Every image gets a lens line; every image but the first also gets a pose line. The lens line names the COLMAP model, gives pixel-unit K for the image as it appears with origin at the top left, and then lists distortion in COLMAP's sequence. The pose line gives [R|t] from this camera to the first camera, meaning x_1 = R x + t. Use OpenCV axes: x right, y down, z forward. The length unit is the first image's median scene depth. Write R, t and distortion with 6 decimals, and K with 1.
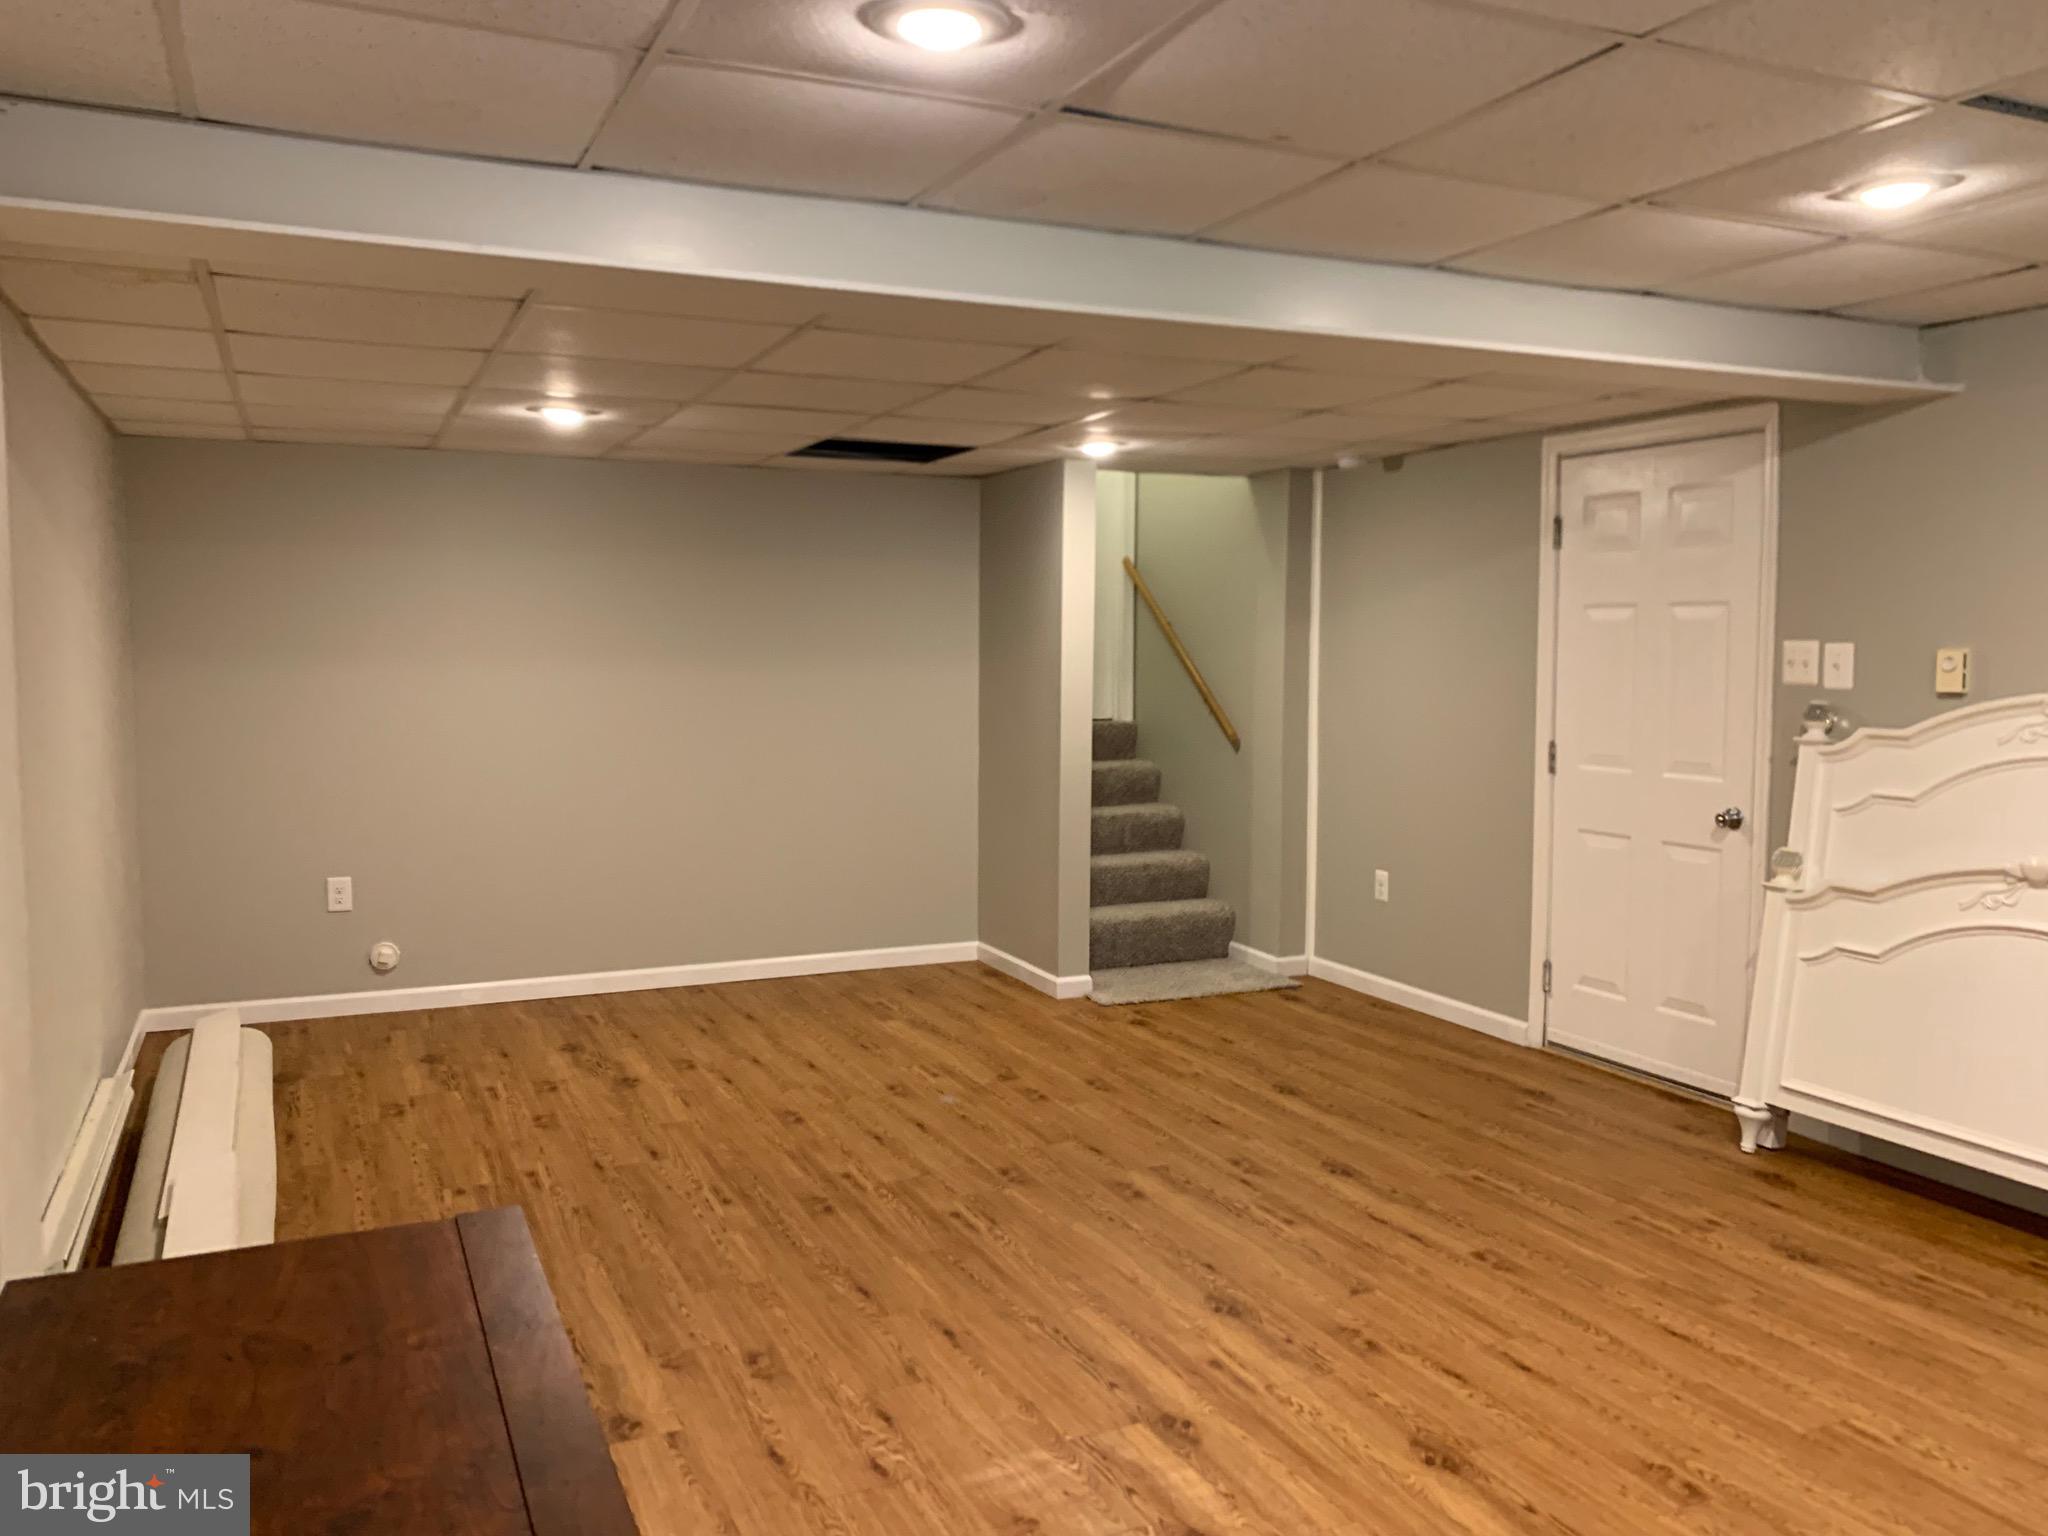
lens RADIAL K [[1553.4, 0, 1024.0], [0, 1553.4, 768.0], [0, 0, 1]] dist [0.035654, -0.034112]
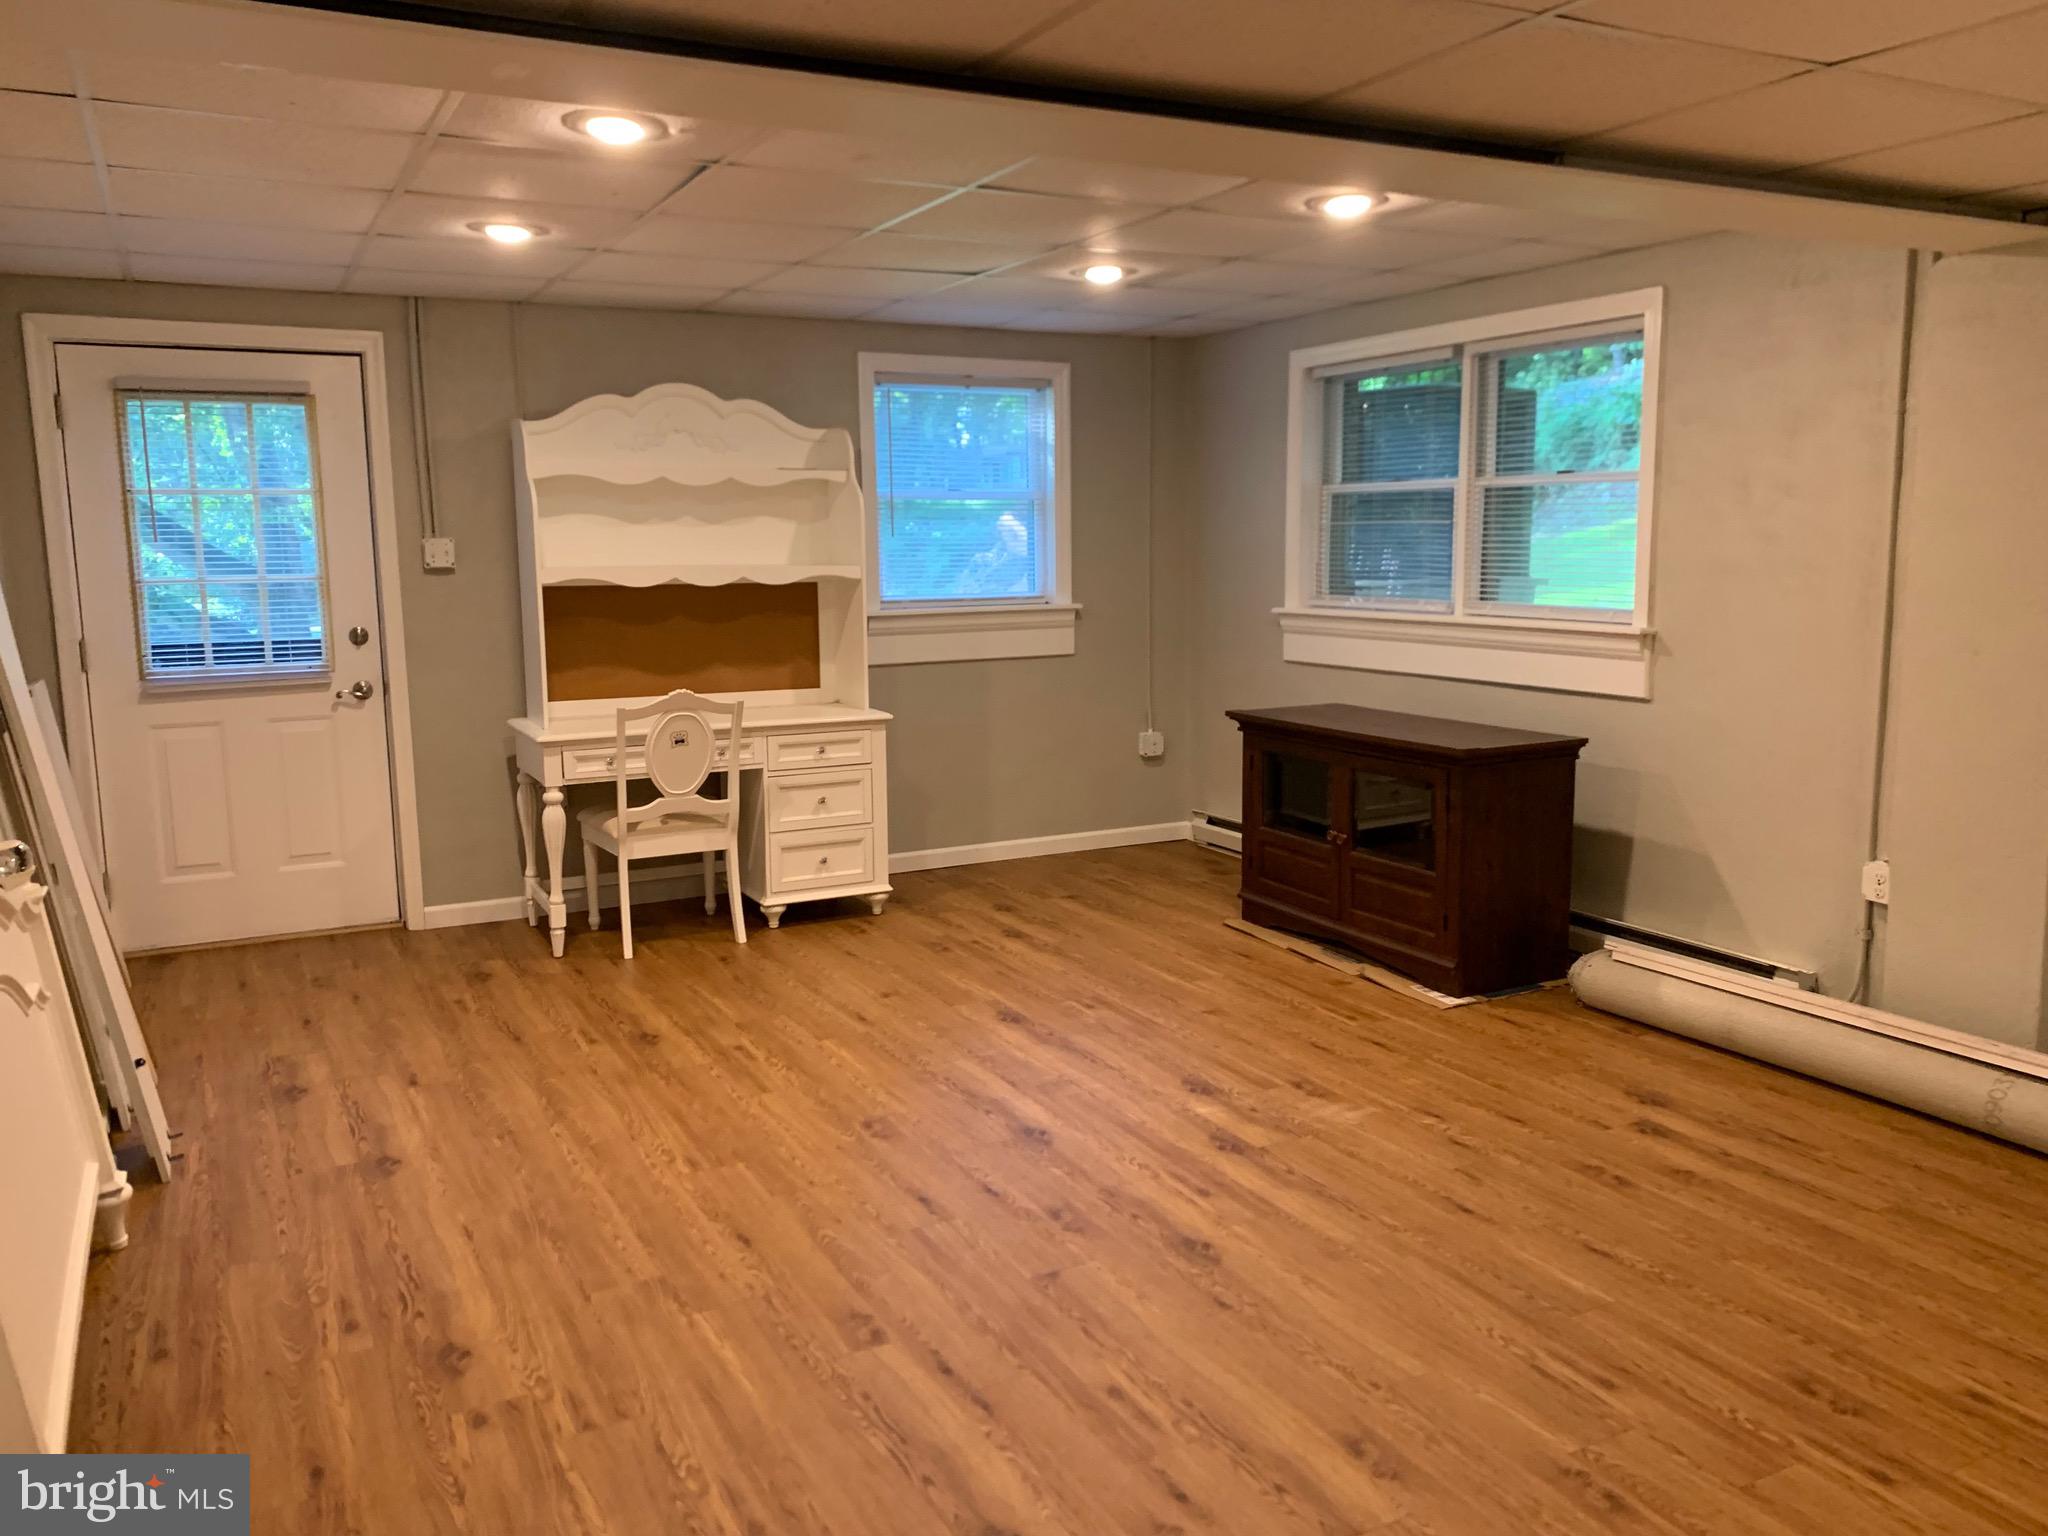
lens RADIAL K [[1553.4, 0, 1024.0], [0, 1553.4, 768.0], [0, 0, 1]] dist [0.035654, -0.034112]
pose [[-0.998814, 0.015945, -0.046004, 0.241500], [0.004725, 0.972138, 0.234361, -0.136060], [0.048459, 0.233866, -0.971061, 1.628786]]
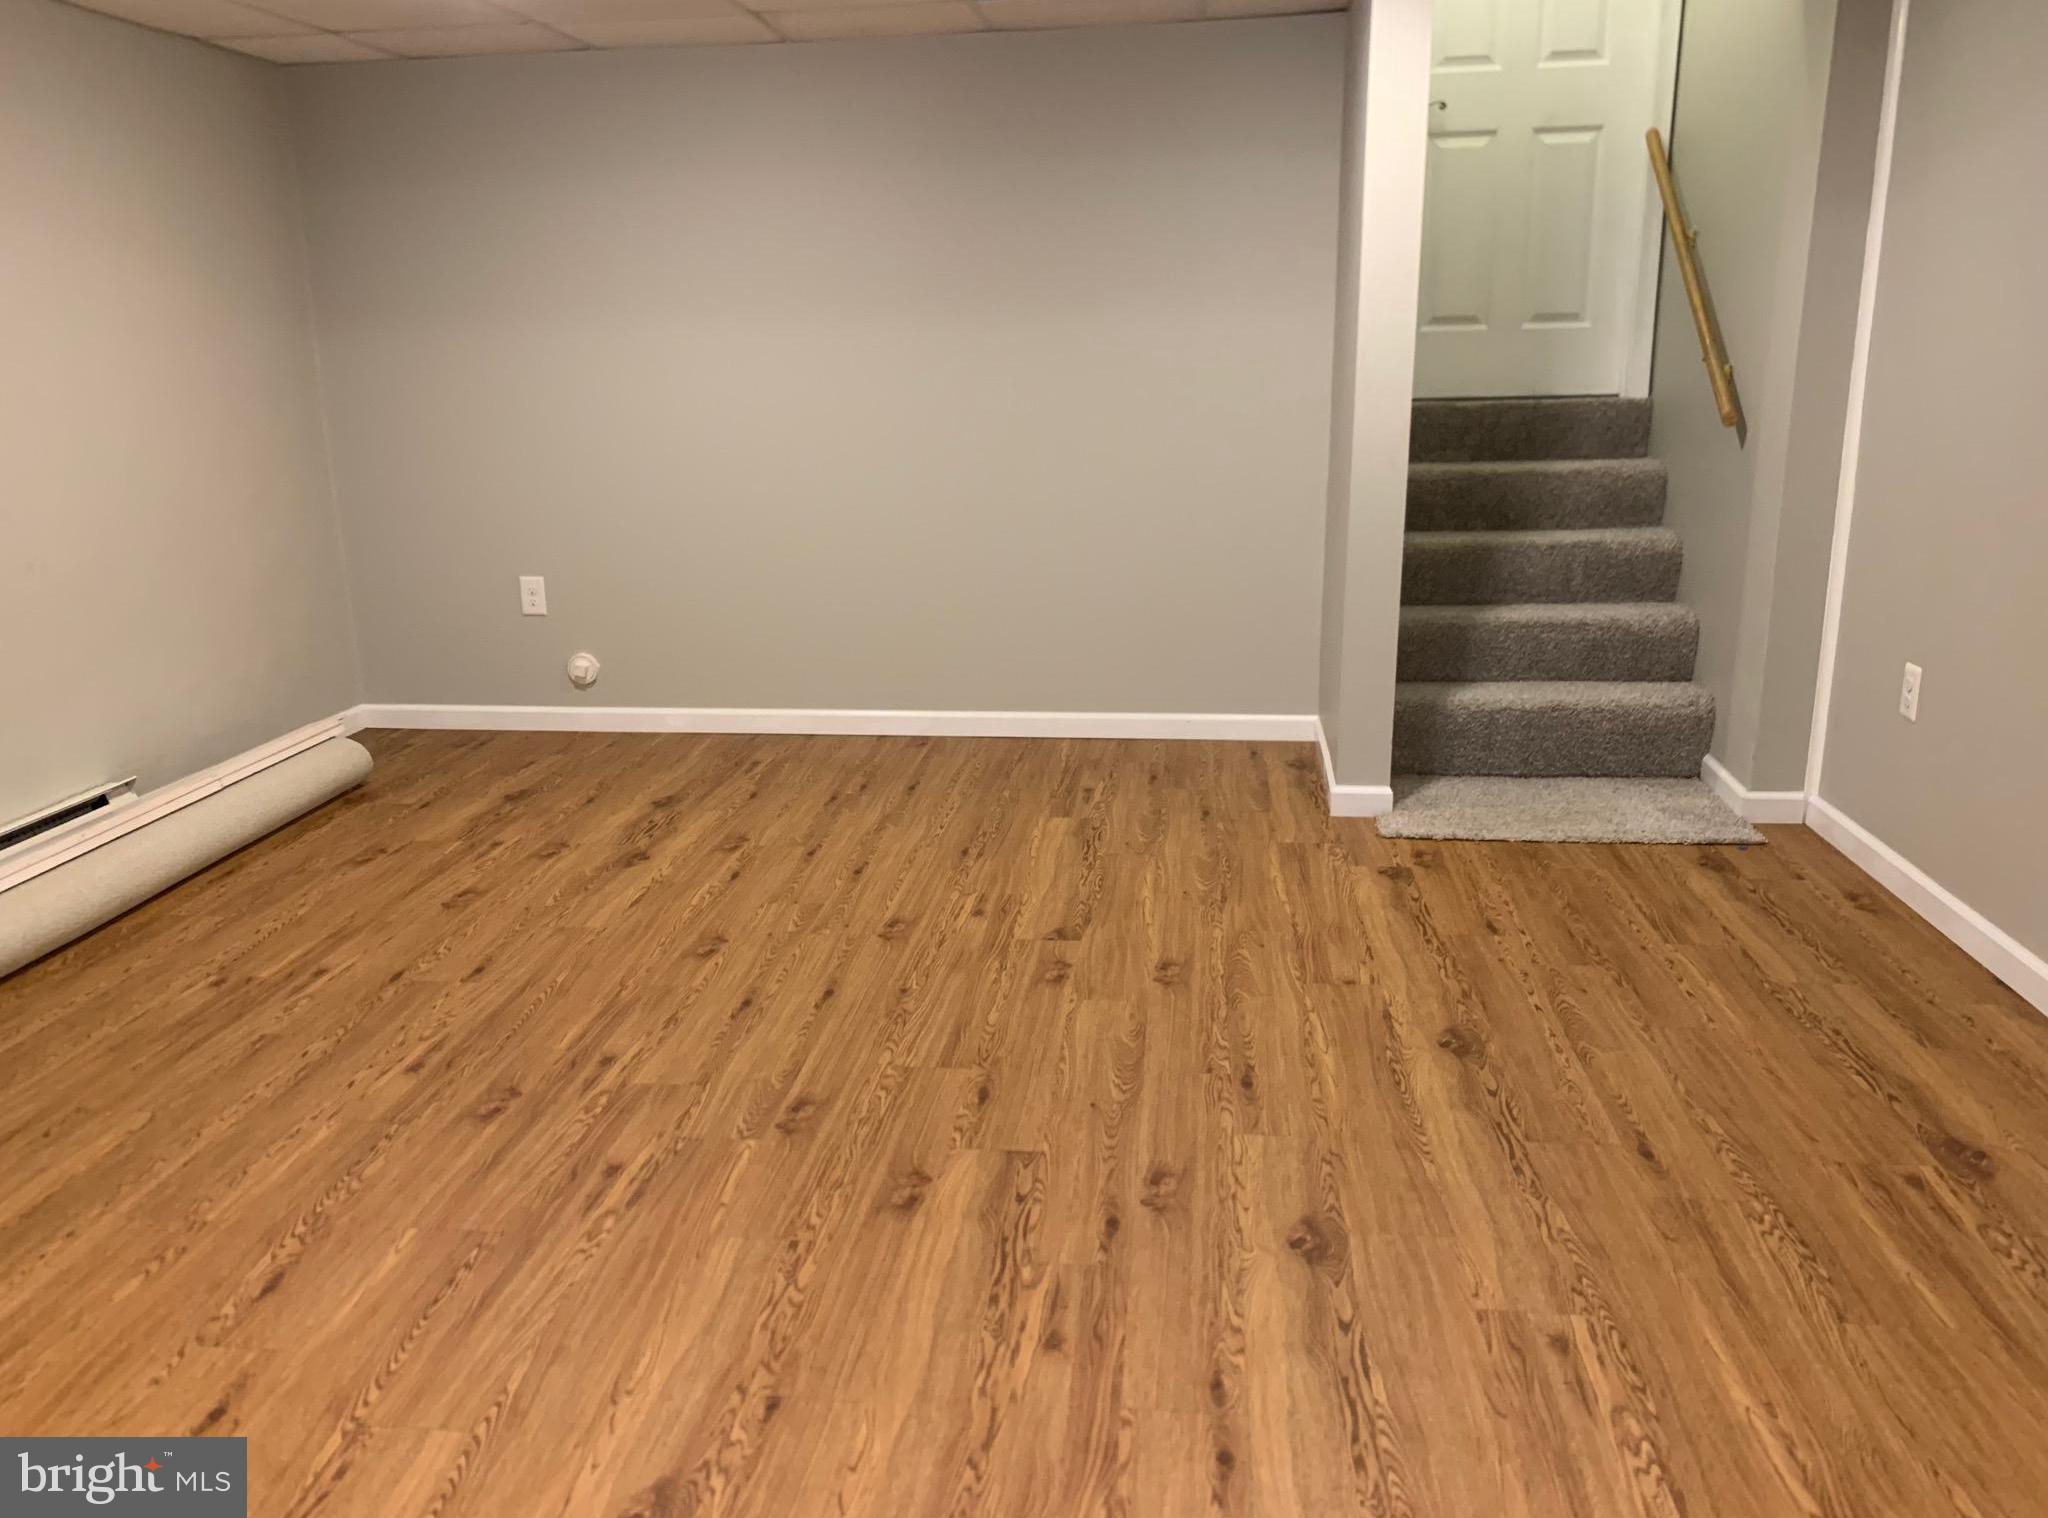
lens RADIAL K [[1568.4, 0, 1024.0], [0, 1568.4, 759.0], [0, 0, 1]] dist [0.032047, -0.003815]
pose [[0.850279, 0.113044, -0.514050, 0.419964], [-0.018531, 0.982487, 0.185406, 0.001115], [0.526007, -0.148121, 0.837483, 0.593017]]
